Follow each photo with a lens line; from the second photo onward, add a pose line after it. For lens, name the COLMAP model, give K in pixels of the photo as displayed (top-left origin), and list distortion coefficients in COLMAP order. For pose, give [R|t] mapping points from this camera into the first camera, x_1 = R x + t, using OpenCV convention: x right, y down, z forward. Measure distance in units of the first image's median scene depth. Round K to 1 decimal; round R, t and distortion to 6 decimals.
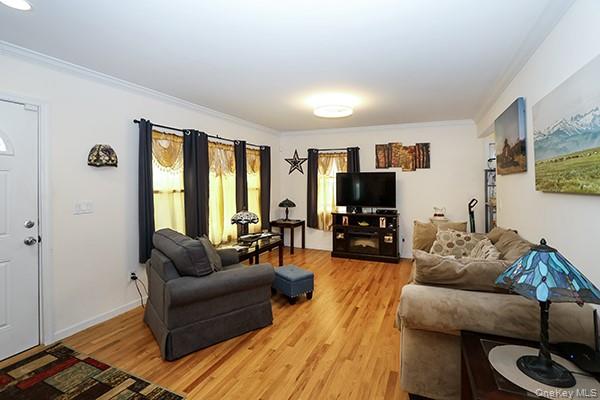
lens RADIAL K [[253.7, 0, 310.6], [0, 253.7, 186.7], [0, 0, 1]] dist [-0.000725, 0.000060]
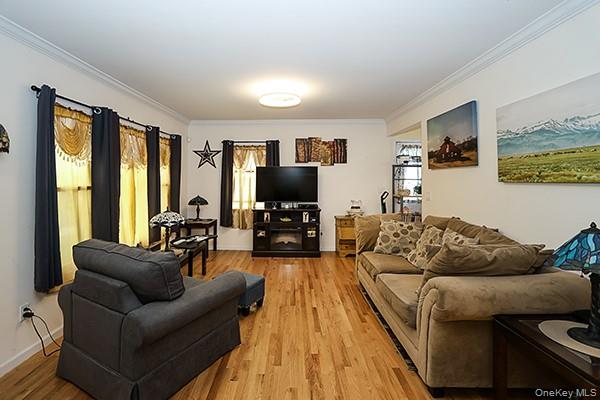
lens RADIAL K [[262.7, 0, 283.0], [0, 262.7, 178.9], [0, 0, 1]] dist [-0.002192, -0.000379]
pose [[0.950659, -0.004365, 0.310206, -0.163172], [0.008110, 0.999909, -0.010782, 0.002504], [-0.310131, 0.012766, 0.950608, 0.067054]]
